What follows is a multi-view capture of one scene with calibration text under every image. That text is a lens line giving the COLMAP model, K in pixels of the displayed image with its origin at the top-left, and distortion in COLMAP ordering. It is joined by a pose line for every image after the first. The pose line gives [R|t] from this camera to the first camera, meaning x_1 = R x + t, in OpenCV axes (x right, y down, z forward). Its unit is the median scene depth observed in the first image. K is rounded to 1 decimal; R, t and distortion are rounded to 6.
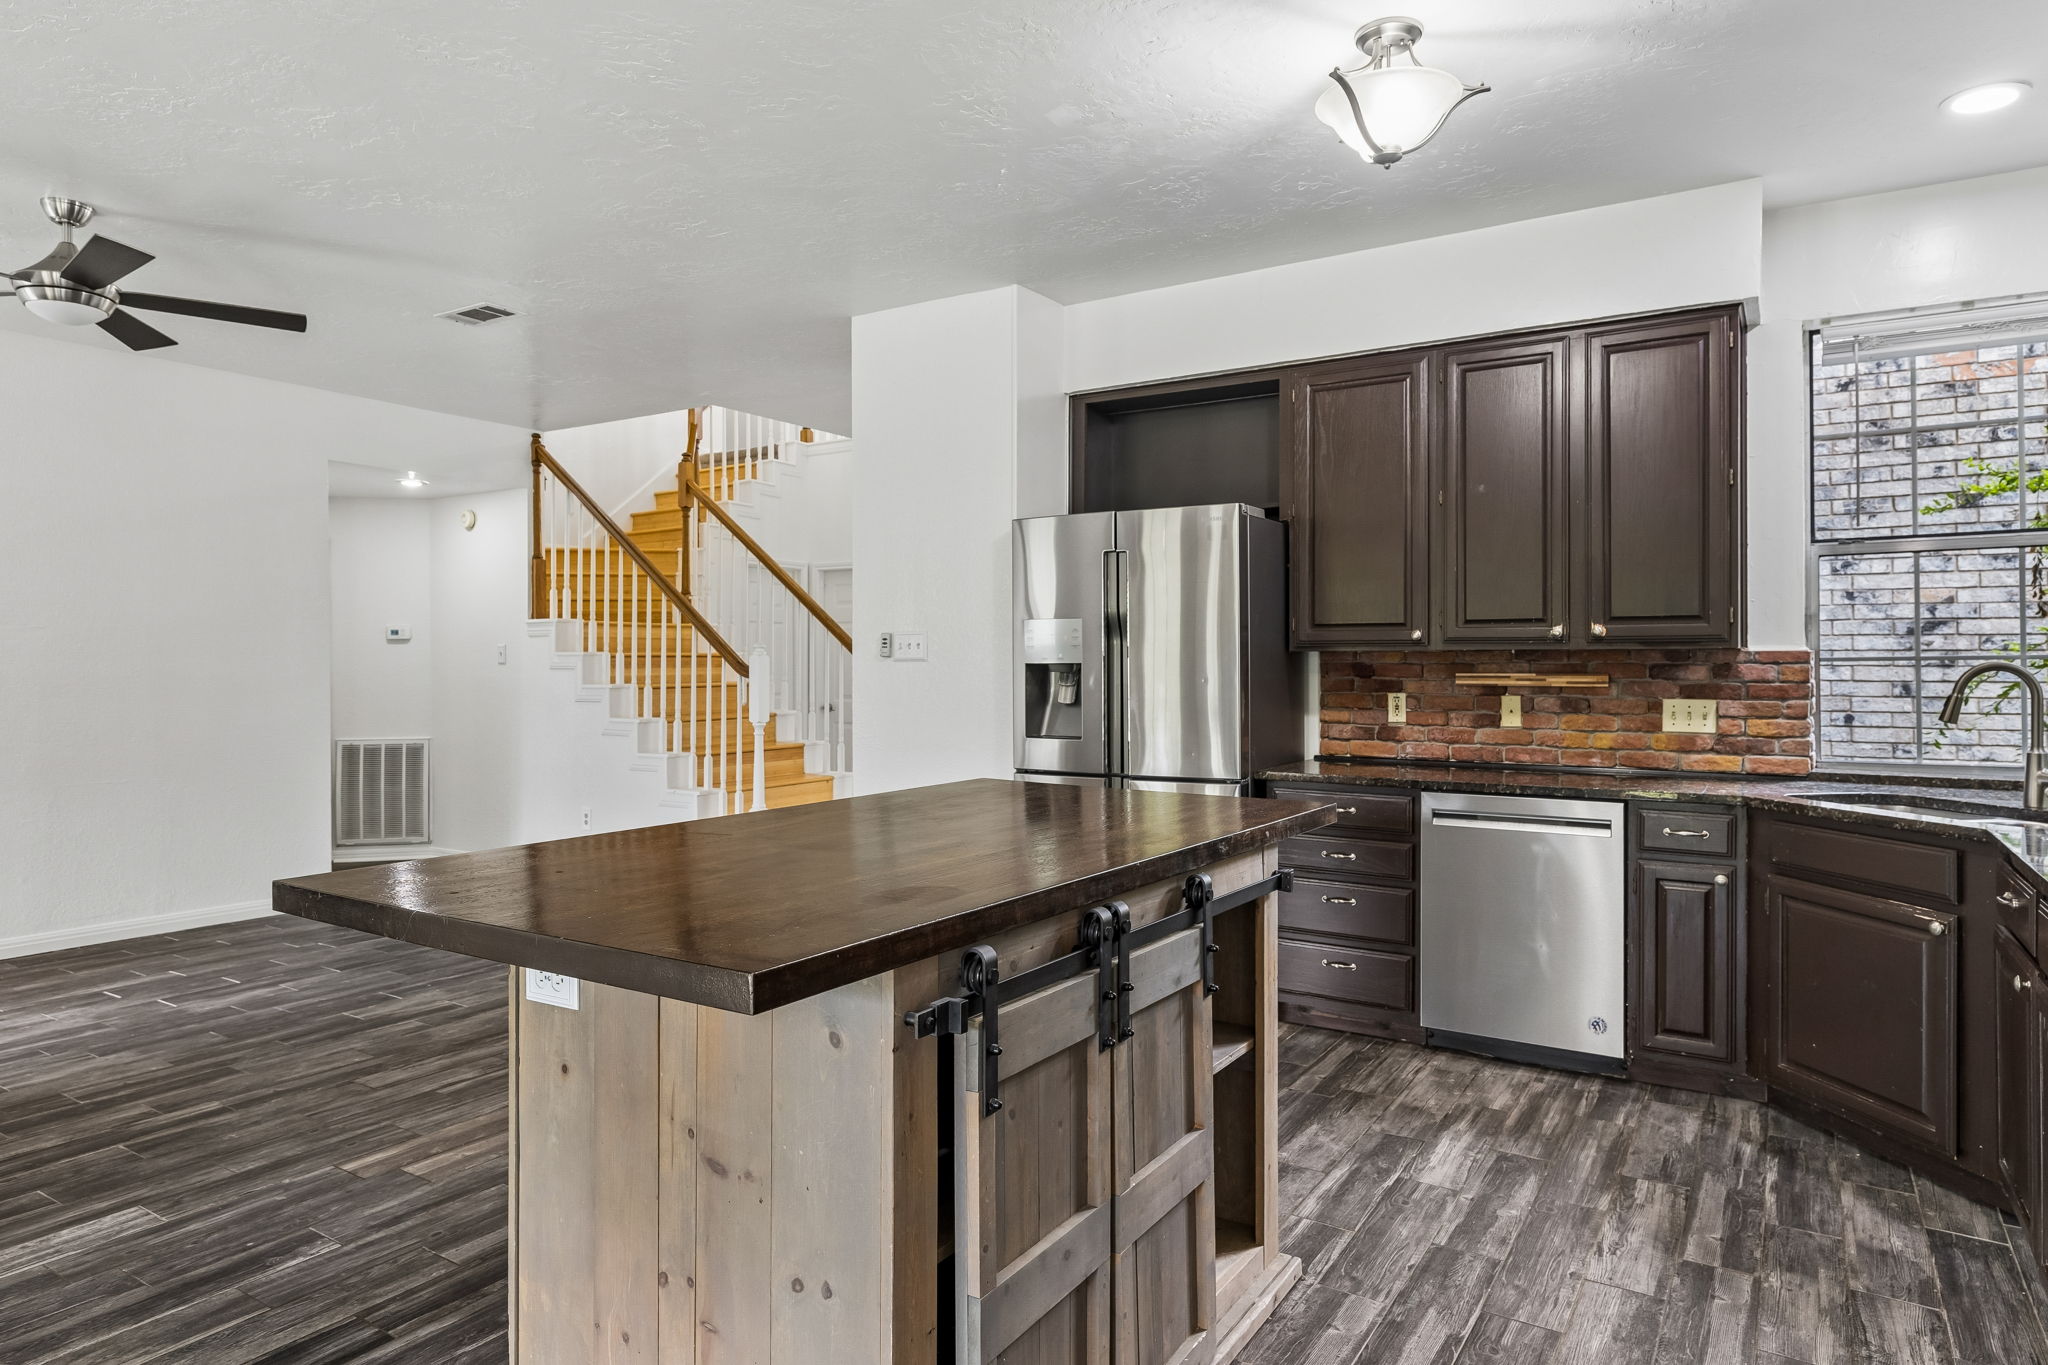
lens RADIAL K [[1206.2, 0, 1021.0], [0, 1206.2, 657.1], [0, 0, 1]] dist [0.001222, -0.000690]
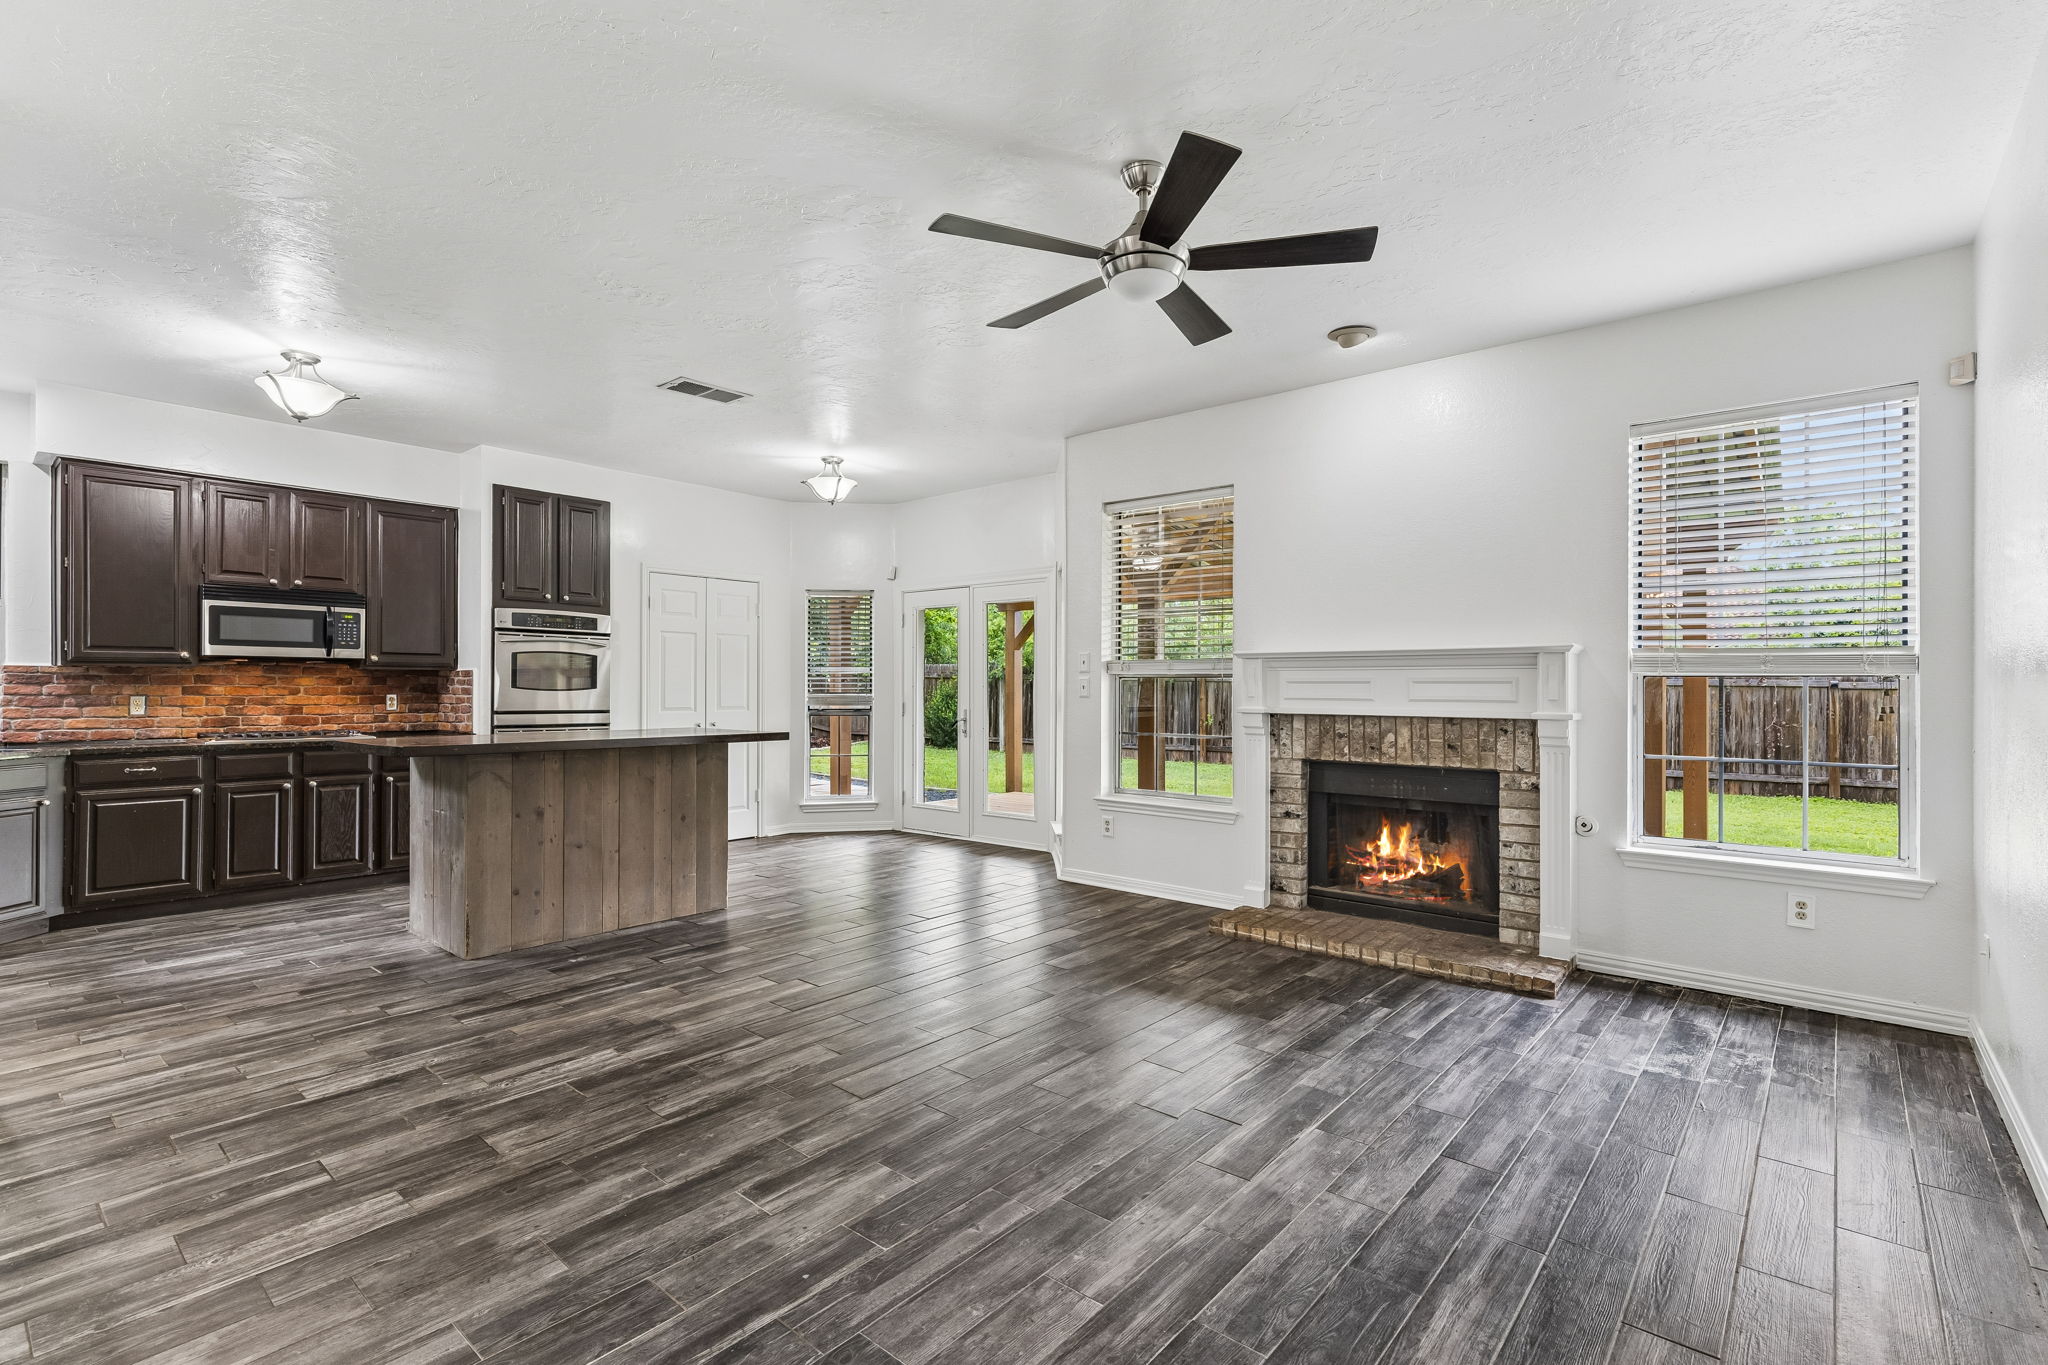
lens RADIAL K [[936.8, 0, 1024.0], [0, 936.8, 682.5], [0, 0, 1]] dist [0.008872, -0.001669]
pose [[-0.990547, 0.001766, 0.137159, -0.779216], [0.000105, 0.999927, -0.012116, 0.030555], [-0.137171, -0.011987, -0.990475, 1.693556]]
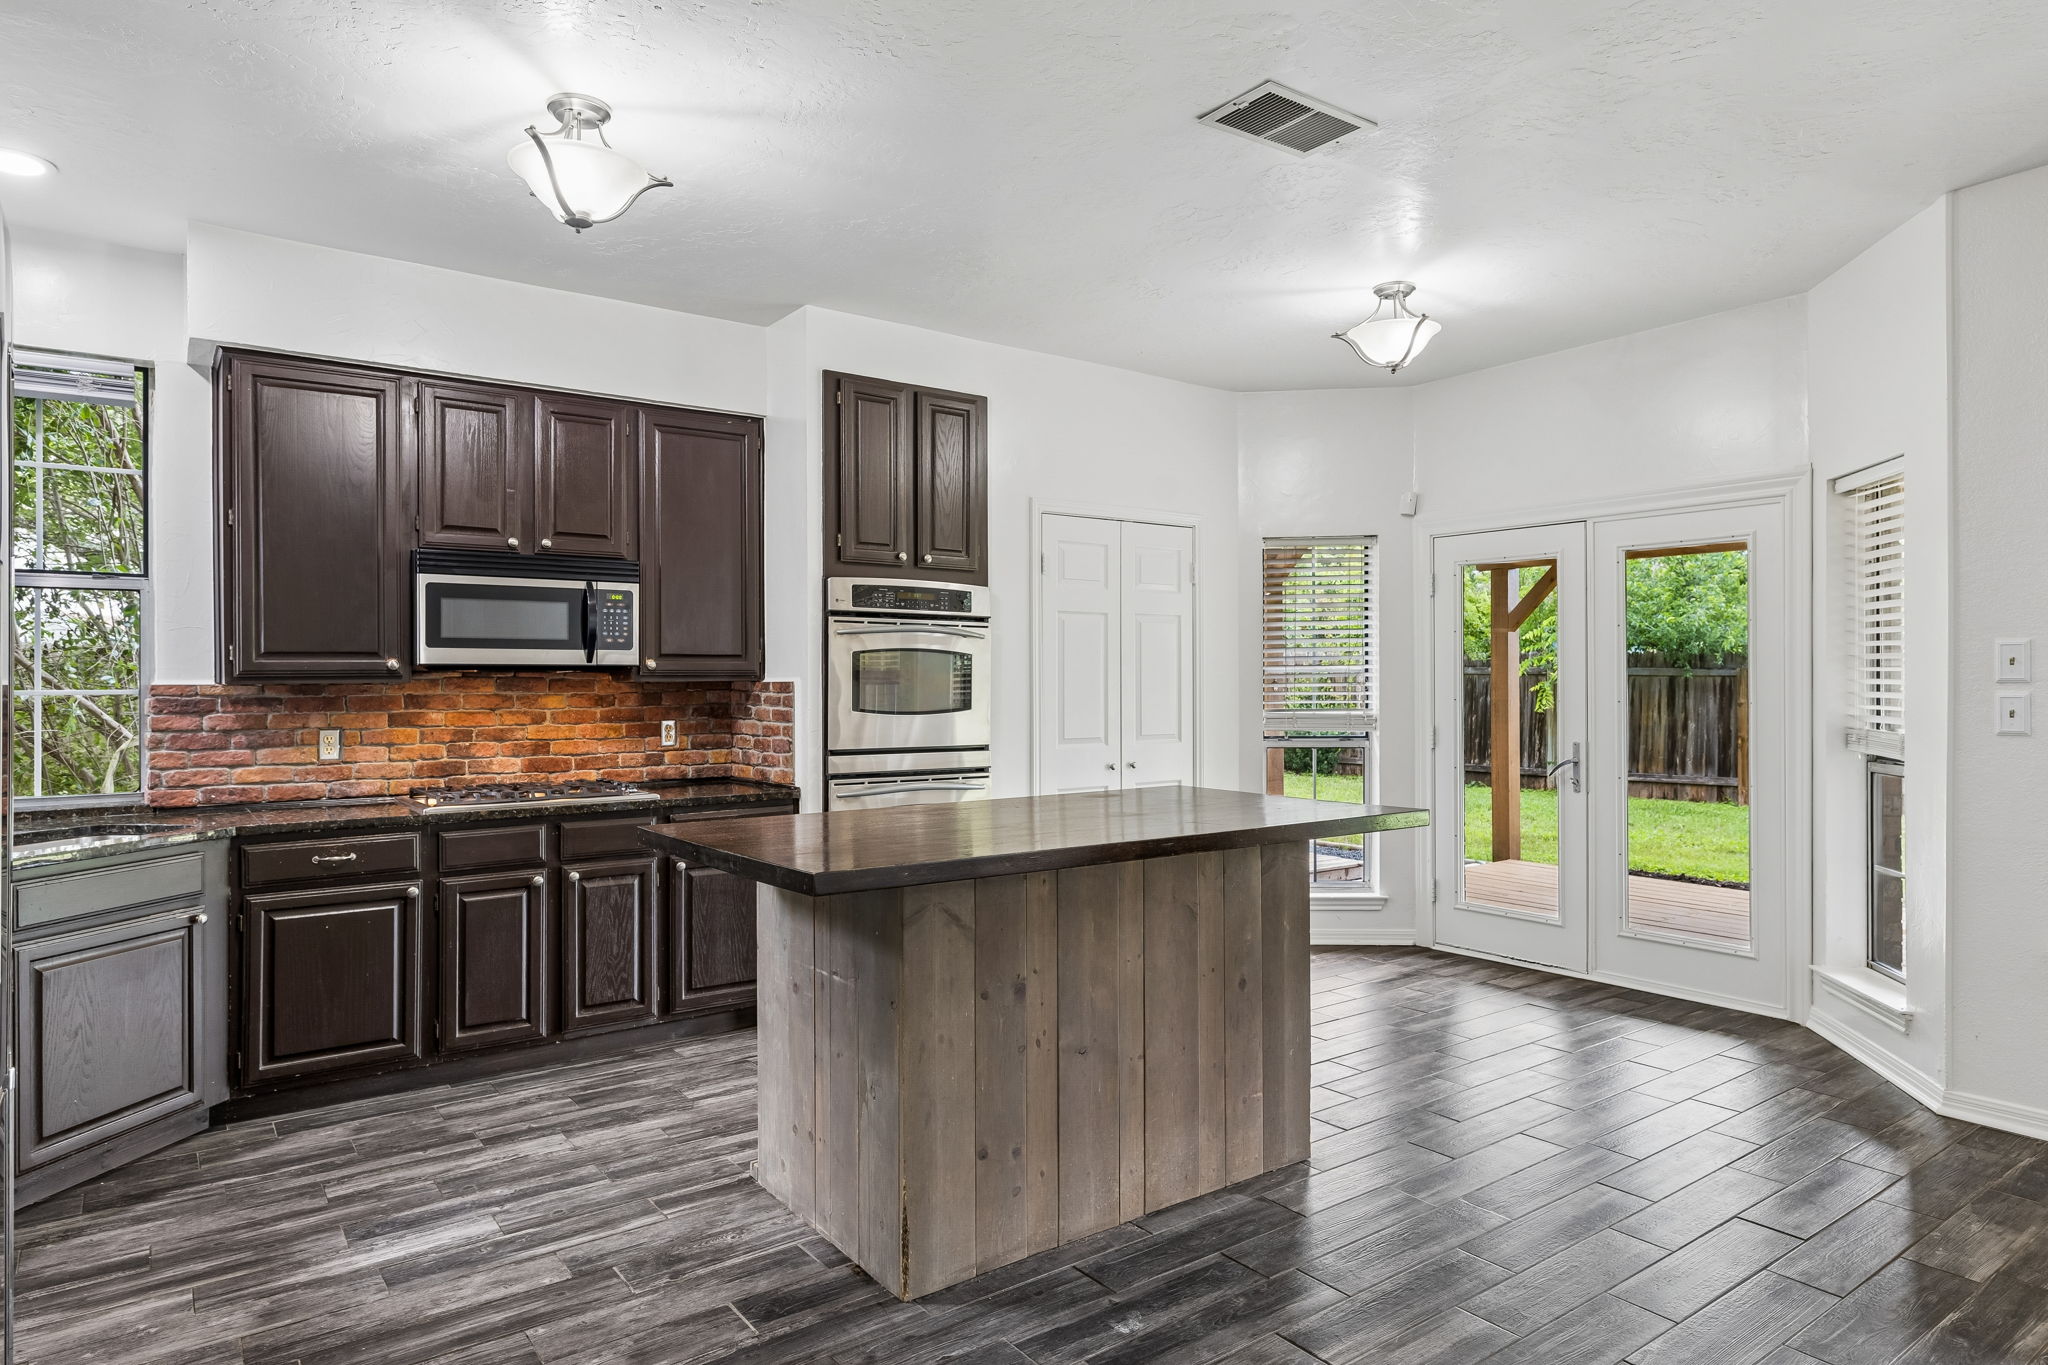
lens RADIAL K [[1199.2, 0, 1026.8], [0, 1199.2, 674.8], [0, 0, 1]] dist [0.004223, -0.000076]
pose [[-0.933430, 0.007927, 0.358671, -0.317117], [0.004510, 0.999936, -0.010363, -0.001827], [-0.358730, -0.008056, -0.933406, 1.319339]]
